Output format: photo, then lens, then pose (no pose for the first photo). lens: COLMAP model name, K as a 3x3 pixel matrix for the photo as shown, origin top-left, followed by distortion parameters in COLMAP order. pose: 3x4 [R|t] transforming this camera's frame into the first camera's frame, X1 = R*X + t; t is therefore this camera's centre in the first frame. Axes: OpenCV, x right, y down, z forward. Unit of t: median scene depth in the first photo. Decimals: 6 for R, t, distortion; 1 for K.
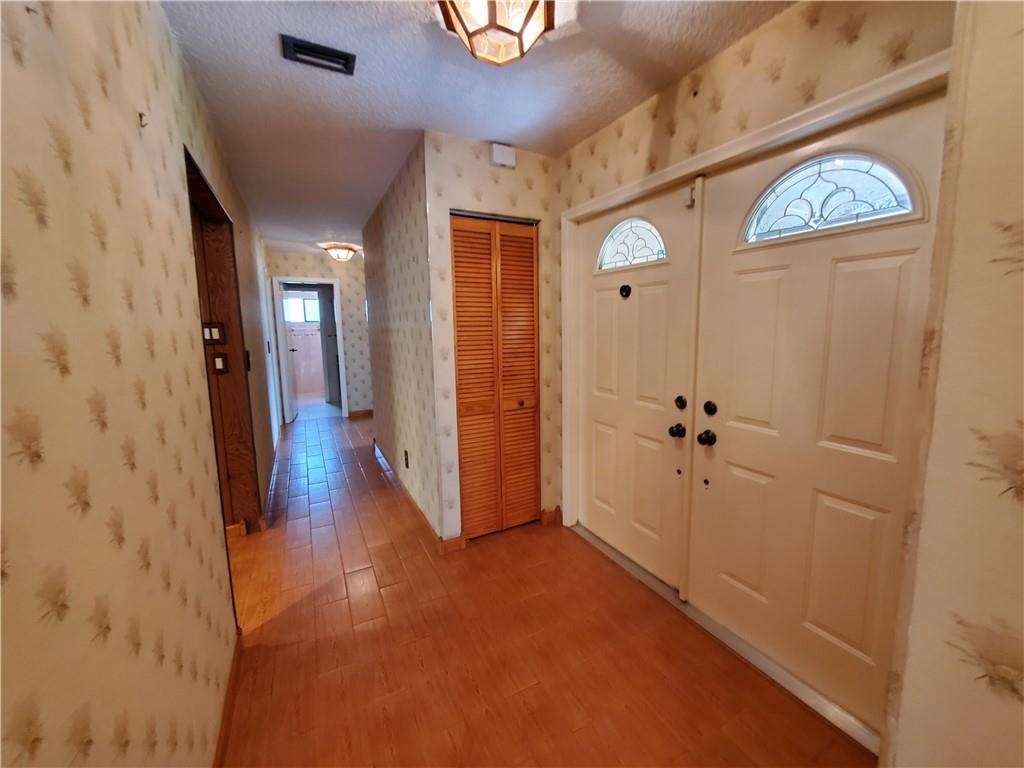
lens RADIAL K [[406.3, 0, 514.5], [0, 406.3, 378.6], [0, 0, 1]] dist [-0.000135, -0.000026]
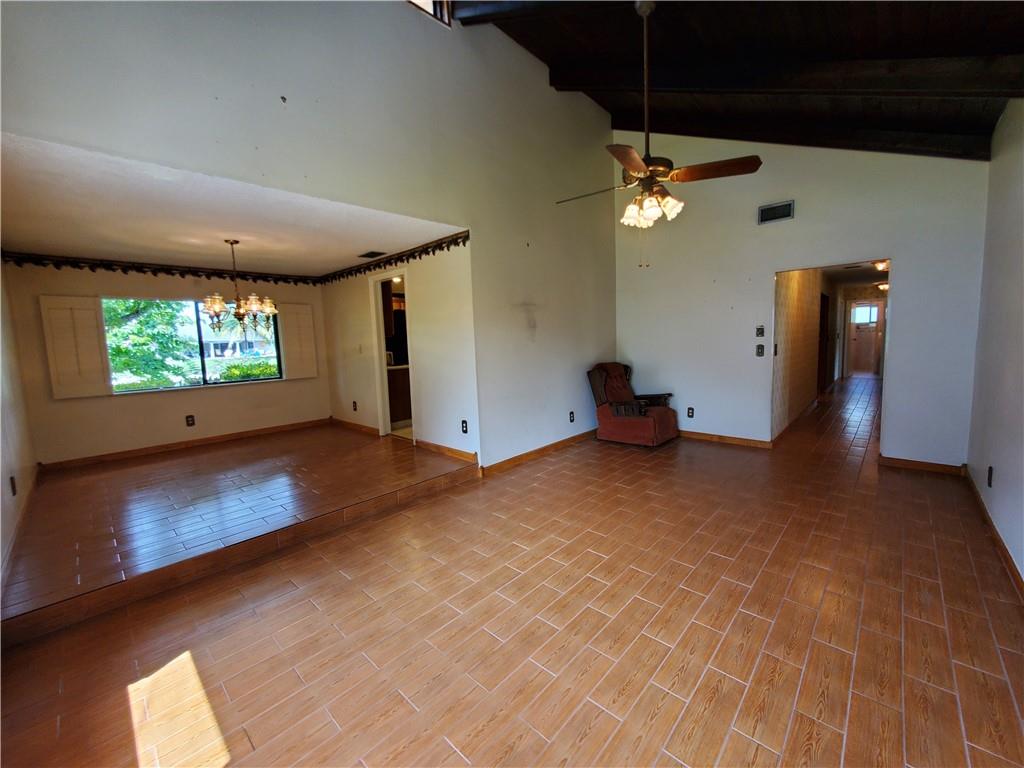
lens RADIAL K [[406.3, 0, 512.9], [0, 406.3, 382.5], [0, 0, 1]] dist [-0.000135, -0.000026]
pose [[0.325529, 0.095187, -0.940729, 0.768912], [-0.091991, 0.993388, 0.068683, 0.158950], [0.941047, 0.064180, 0.332133, -1.151527]]
